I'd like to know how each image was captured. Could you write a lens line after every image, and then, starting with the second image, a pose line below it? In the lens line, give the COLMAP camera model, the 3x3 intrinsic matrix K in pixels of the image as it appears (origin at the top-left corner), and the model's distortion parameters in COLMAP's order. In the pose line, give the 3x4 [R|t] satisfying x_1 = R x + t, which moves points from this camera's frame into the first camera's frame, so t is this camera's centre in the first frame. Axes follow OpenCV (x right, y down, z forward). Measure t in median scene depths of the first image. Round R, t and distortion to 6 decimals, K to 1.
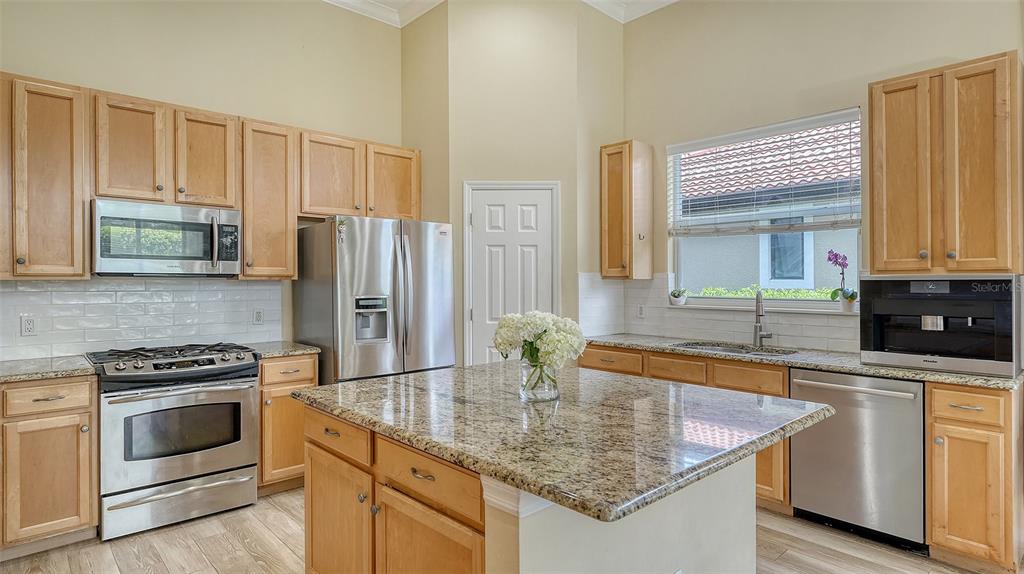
lens RADIAL K [[536.8, 0, 484.7], [0, 536.8, 281.7], [0, 0, 1]] dist [-0.003855, 0.000014]
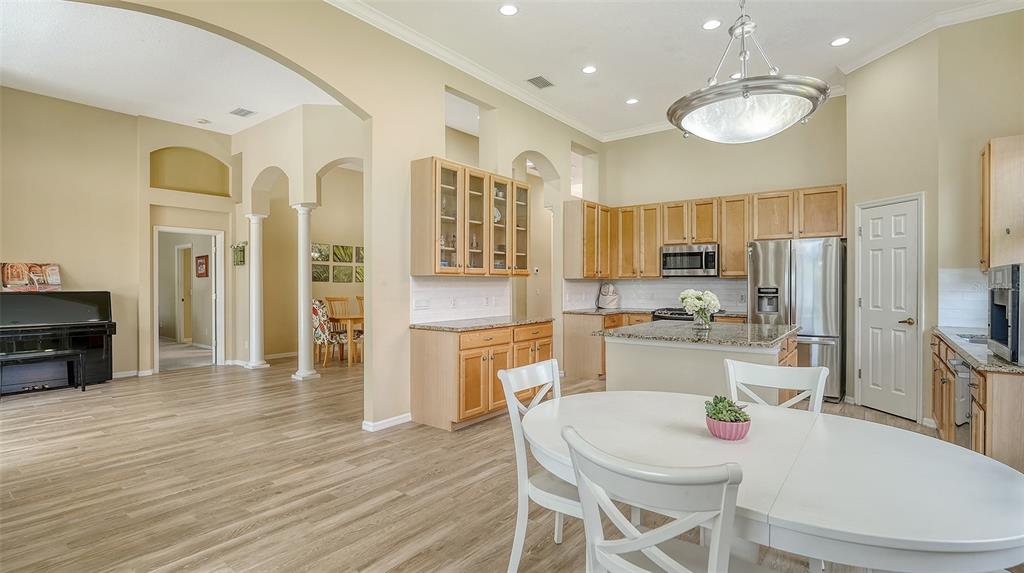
lens RADIAL K [[463.0, 0, 512.2], [0, 463.0, 287.9], [0, 0, 1]] dist [-0.014054, 0.003147]
pose [[0.171294, 0.011143, -0.985157, 1.095874], [-0.001100, 0.999938, 0.011118, 0.015138], [0.985219, -0.000820, 0.171295, -0.062773]]
